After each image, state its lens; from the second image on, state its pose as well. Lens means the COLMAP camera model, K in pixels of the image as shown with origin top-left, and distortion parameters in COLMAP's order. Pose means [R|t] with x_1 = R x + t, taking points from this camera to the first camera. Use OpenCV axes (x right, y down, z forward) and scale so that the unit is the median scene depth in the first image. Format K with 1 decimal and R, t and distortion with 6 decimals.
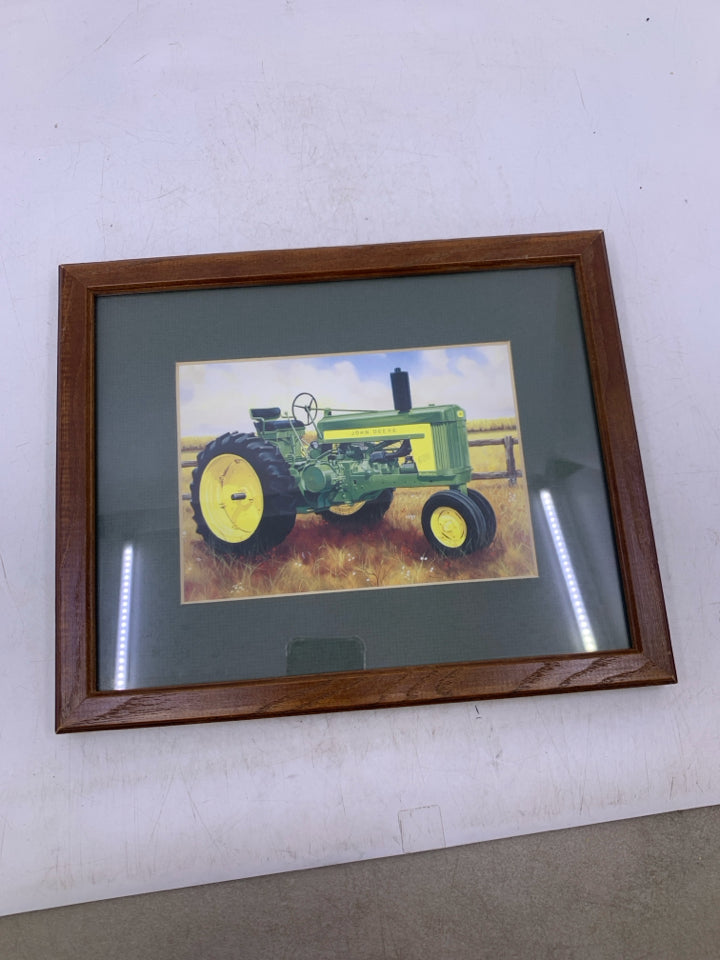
lens RADIAL K [[688.1, 0, 360.0], [0, 688.1, 480.0], [0, 0, 1]] dist [0.003879, -0.000026]
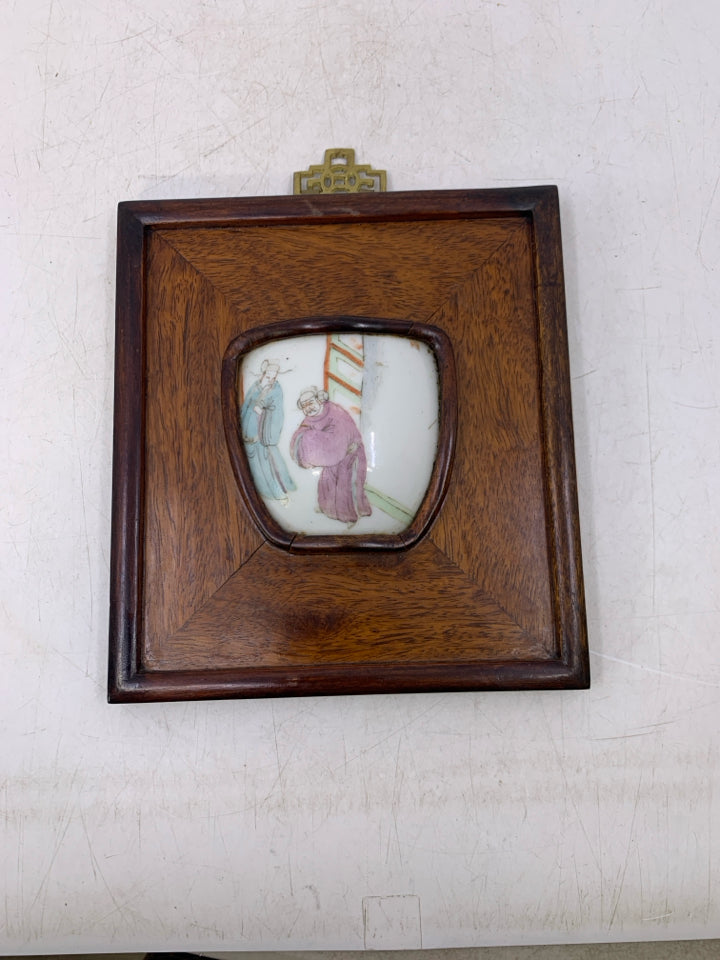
lens RADIAL K [[541.0, 0, 360.0], [0, 541.0, 480.0], [0, 0, 1]] dist [0.002263, 0.000729]
pose [[0.994749, 0.088714, -0.051041, 0.034912], [-0.082747, 0.990585, 0.109064, -0.025531], [0.060236, -0.104268, 0.992723, 0.385483]]
